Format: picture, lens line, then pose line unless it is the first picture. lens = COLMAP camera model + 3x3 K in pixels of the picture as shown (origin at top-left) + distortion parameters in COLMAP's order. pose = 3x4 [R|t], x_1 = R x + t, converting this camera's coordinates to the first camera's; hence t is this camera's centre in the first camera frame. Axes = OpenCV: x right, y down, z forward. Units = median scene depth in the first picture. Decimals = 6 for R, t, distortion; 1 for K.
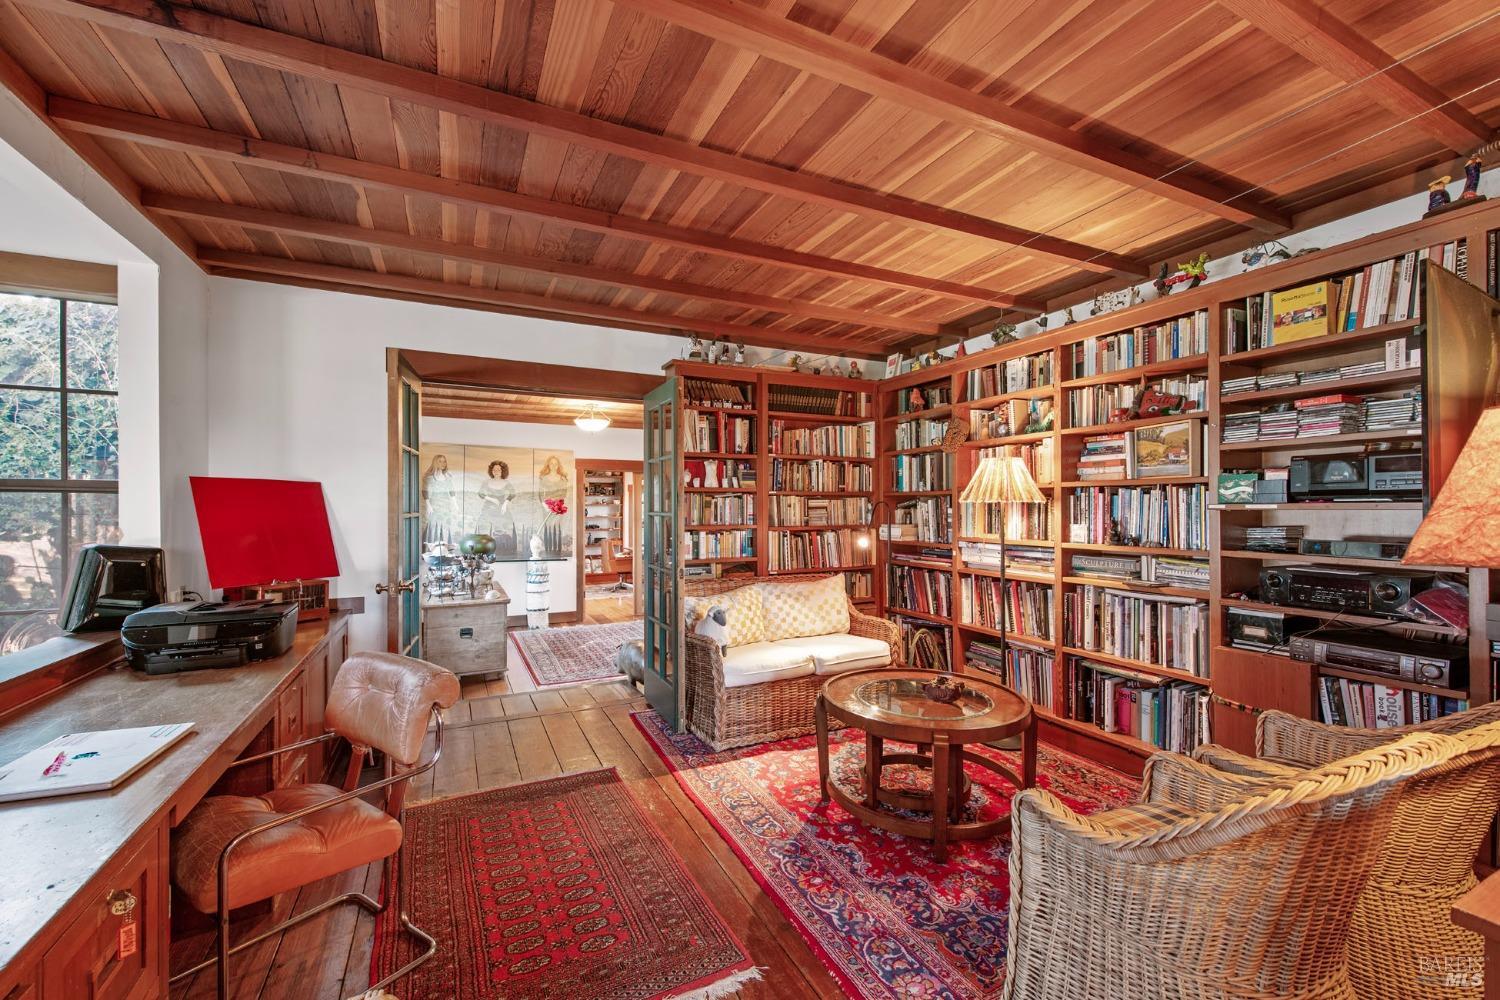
lens RADIAL K [[631.7, 0, 745.7], [0, 631.7, 514.0], [0, 0, 1]] dist [0.001881, 0.000109]
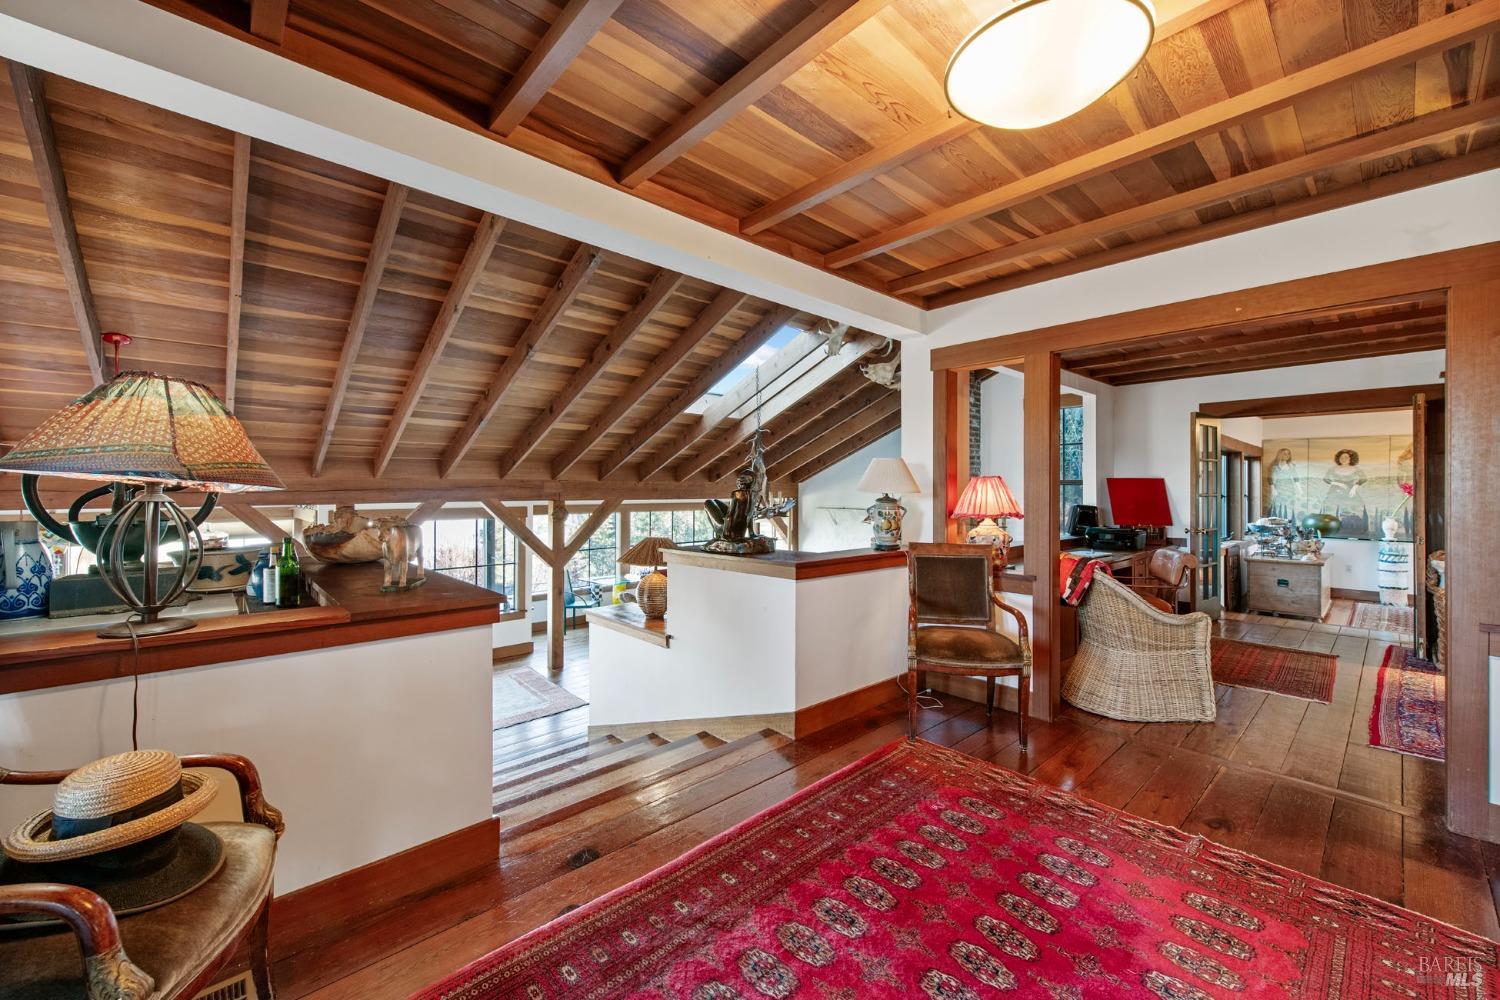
lens RADIAL K [[584.7, 0, 743.2], [0, 584.7, 489.1], [0, 0, 1]] dist [-0.020816, -0.000216]
pose [[0.279507, -0.003908, -0.960136, 0.716027], [-0.010462, 0.999920, -0.007116, 0.010859], [0.960087, 0.012034, 0.279444, -0.791450]]
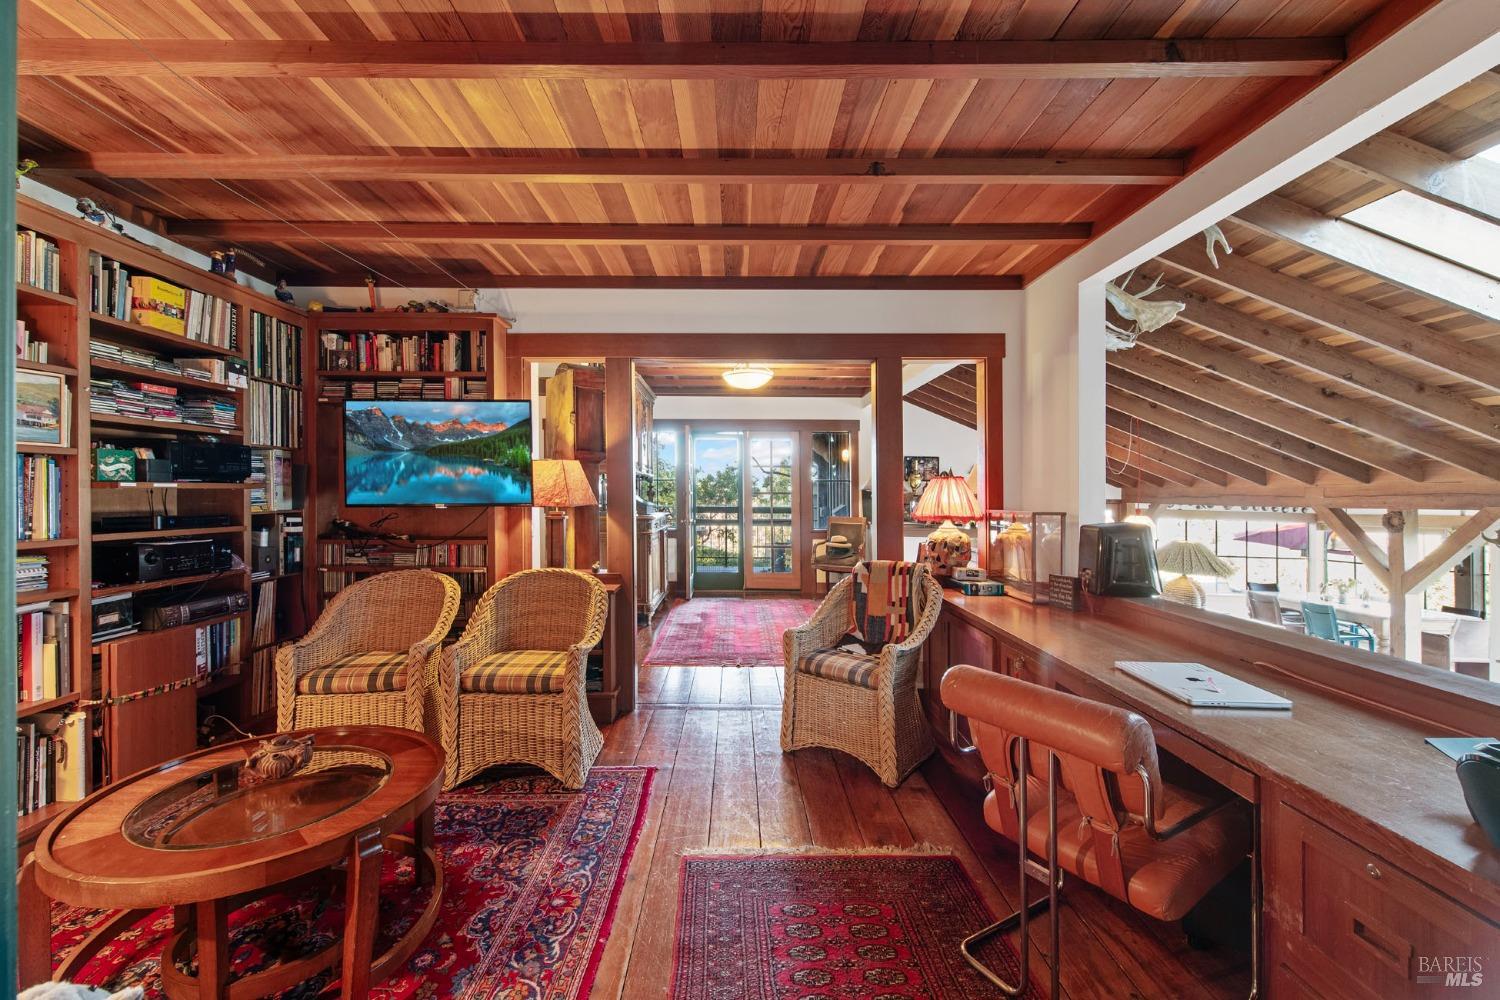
lens RADIAL K [[584.7, 0, 743.2], [0, 584.7, 489.1], [0, 0, 1]] dist [-0.020816, -0.000216]
pose [[-0.905539, -0.002174, 0.424258, -0.313393], [-0.001331, 0.999997, 0.002284, -0.006950], [-0.424262, 0.001504, -0.905538, 1.079655]]
